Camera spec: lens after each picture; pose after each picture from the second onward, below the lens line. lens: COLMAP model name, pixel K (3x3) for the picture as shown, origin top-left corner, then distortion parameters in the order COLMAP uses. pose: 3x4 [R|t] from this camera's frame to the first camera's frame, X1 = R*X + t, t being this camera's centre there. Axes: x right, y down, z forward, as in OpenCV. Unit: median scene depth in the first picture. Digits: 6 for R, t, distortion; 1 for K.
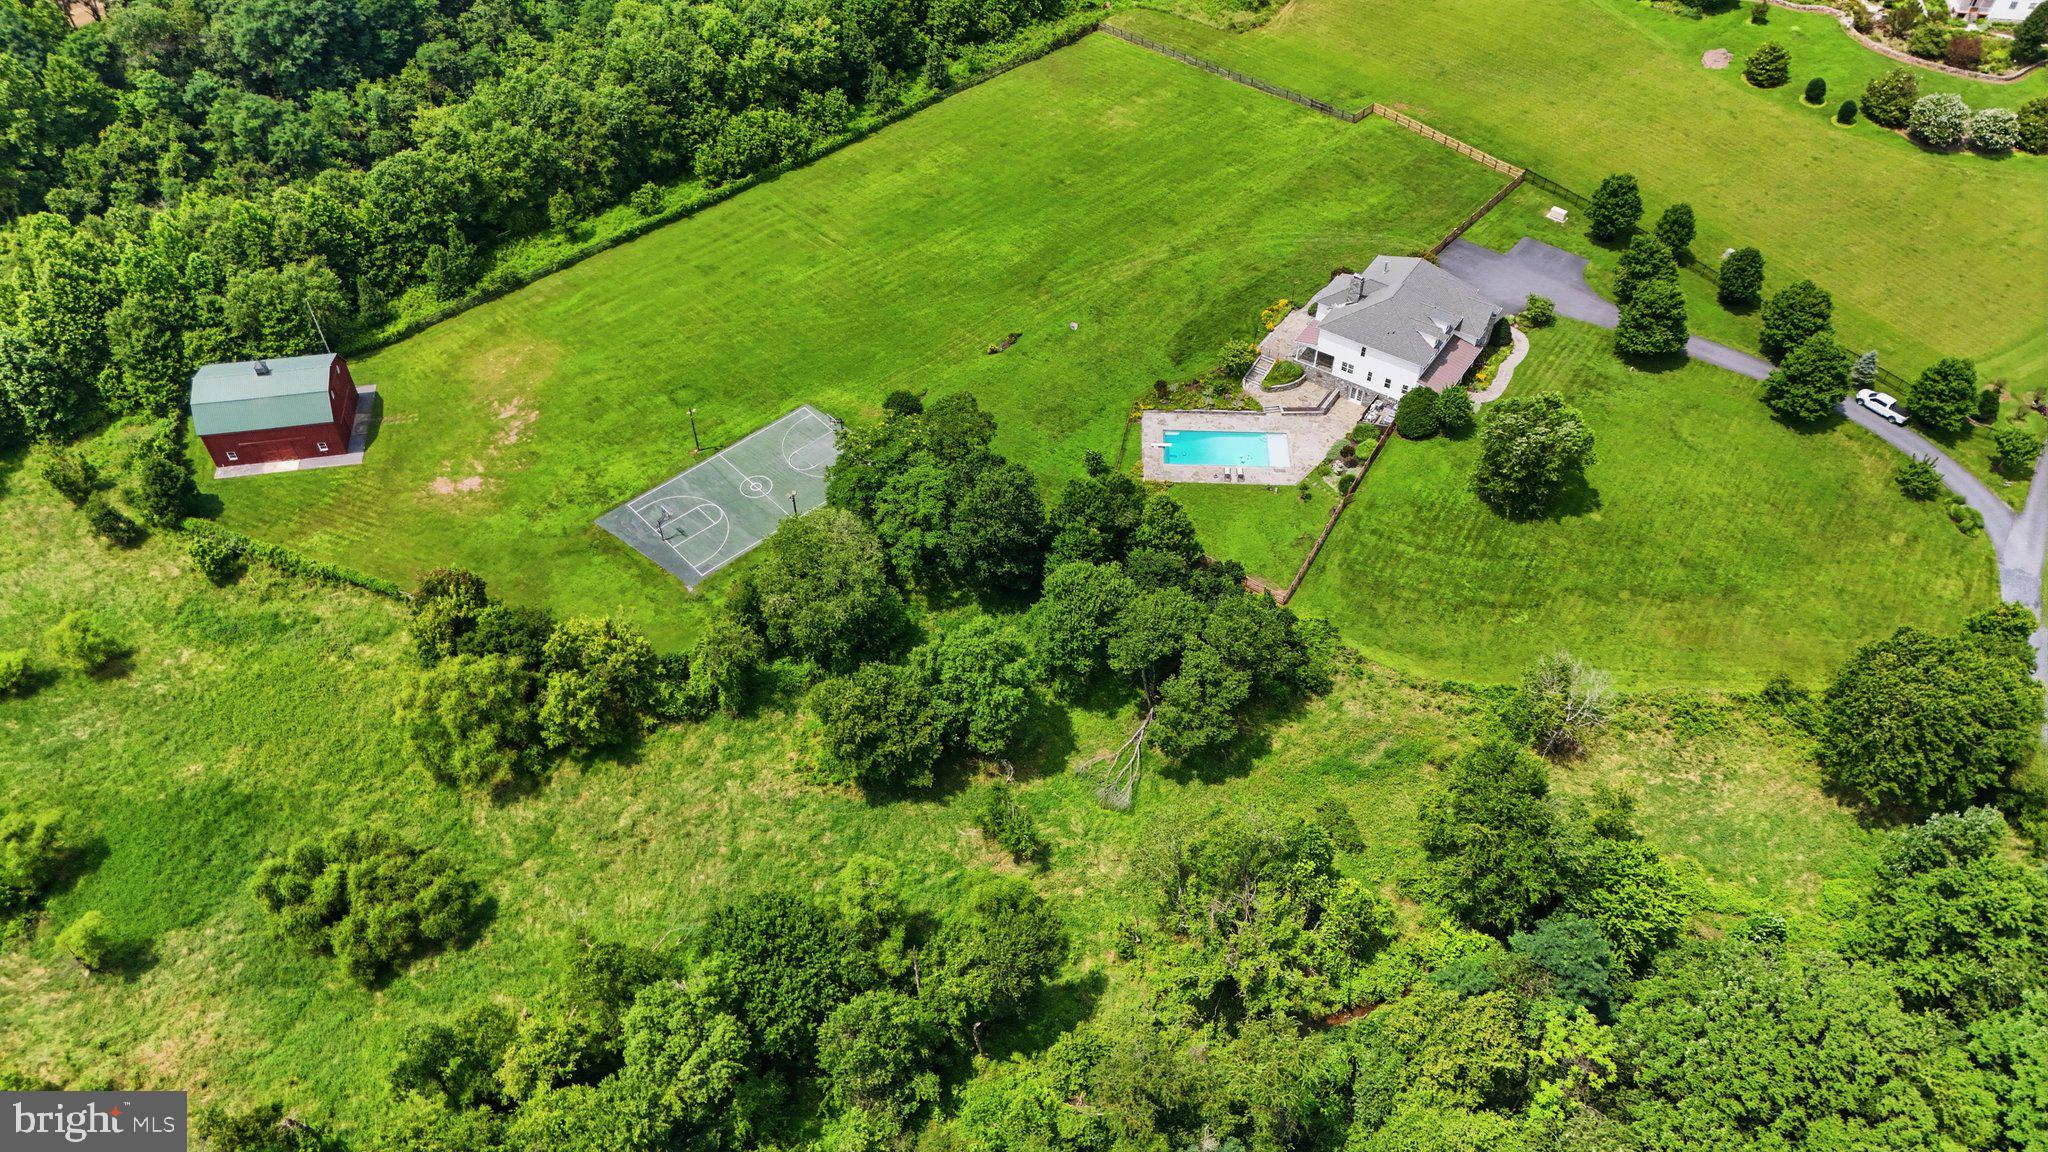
lens RADIAL K [[1485.6, 0, 1019.7], [0, 1485.6, 562.1], [0, 0, 1]] dist [0.066515, -0.065795]
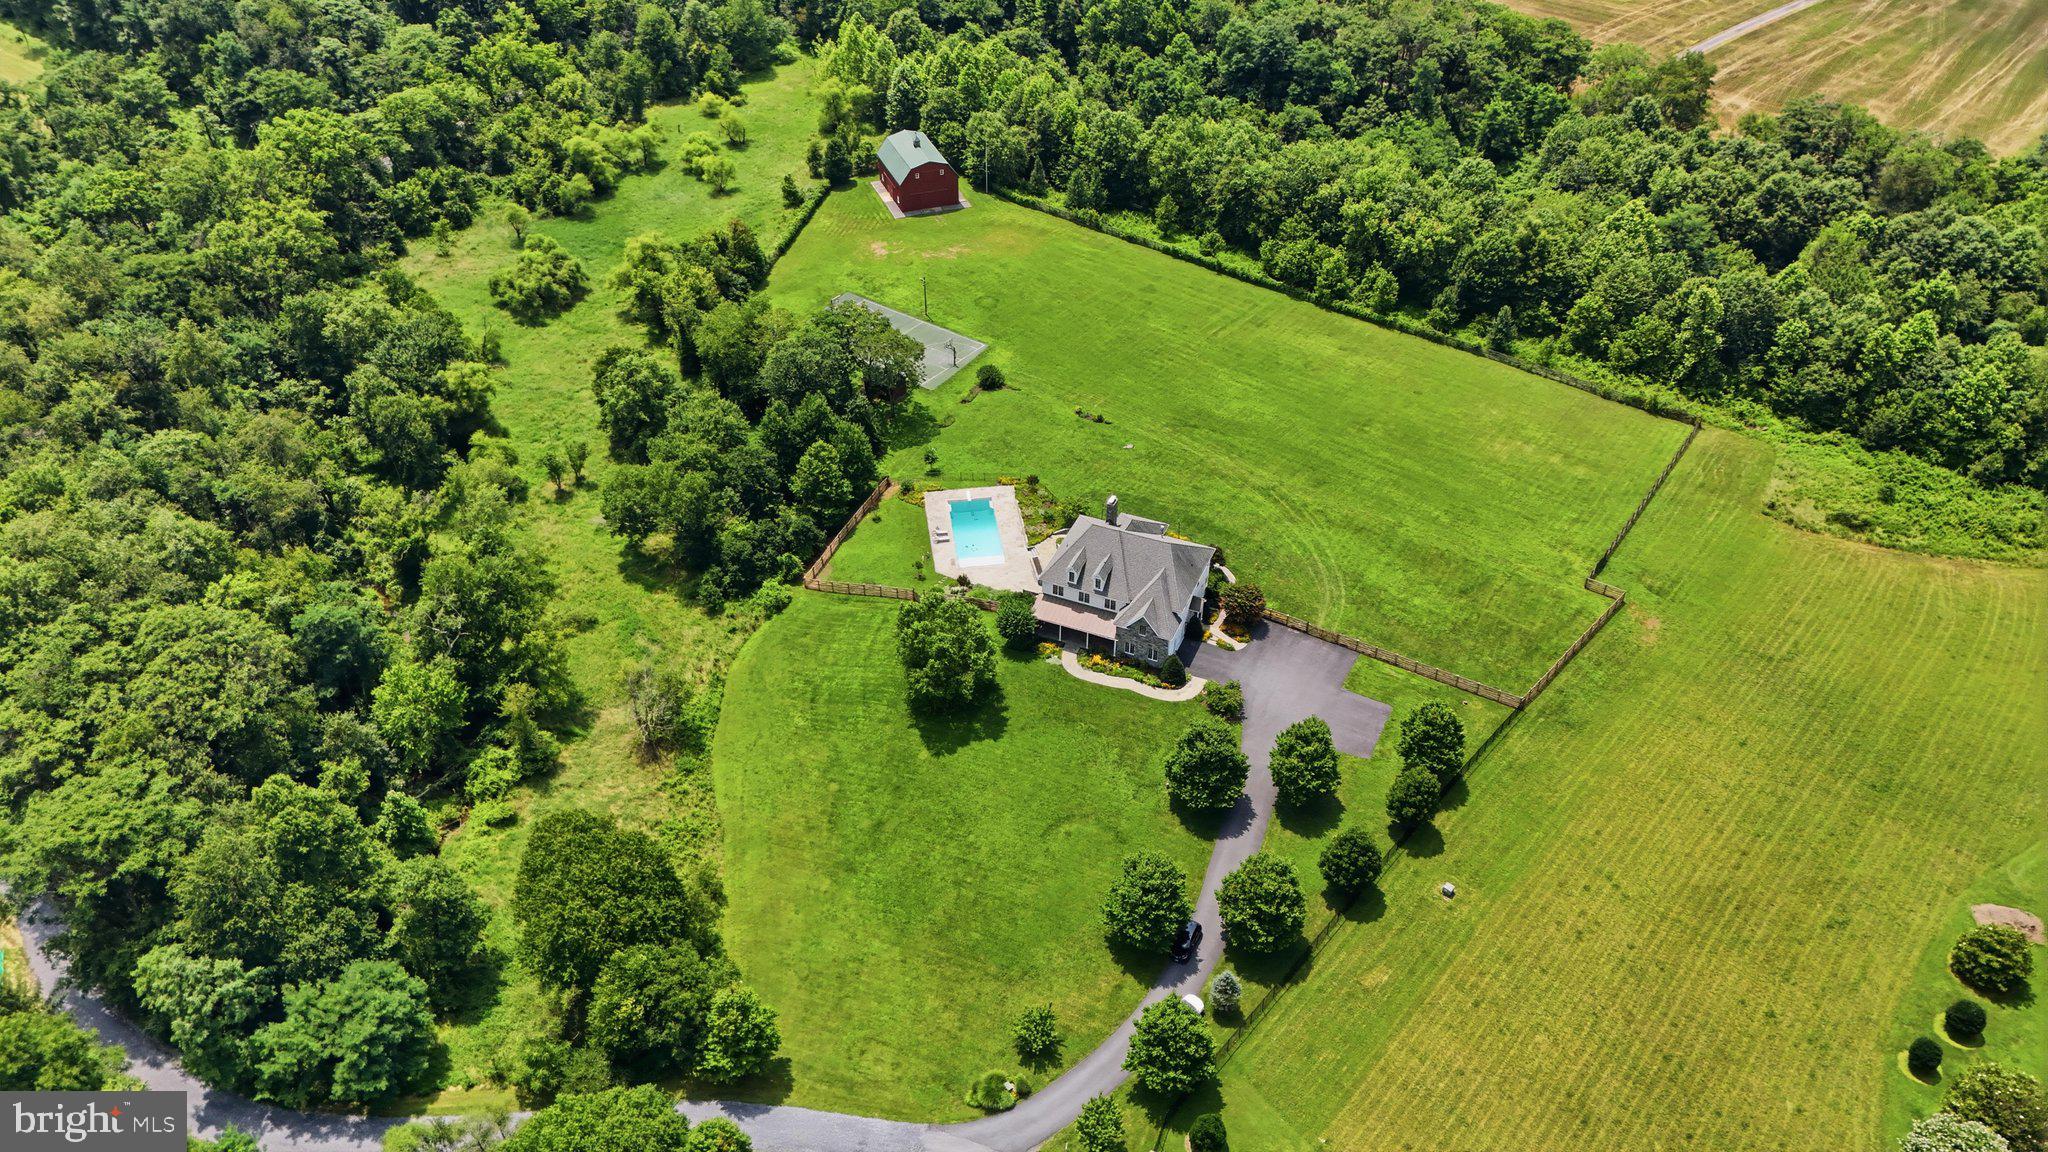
lens RADIAL K [[1485.6, 0, 1038.4], [0, 1485.6, 576.0], [0, 0, 1]] dist [0.066515, -0.065795]
pose [[0.198317, 0.615597, -0.762699, 0.856884], [-0.719047, 0.620182, 0.313601, -0.369280], [0.666064, 0.486224, 0.565636, 0.359687]]
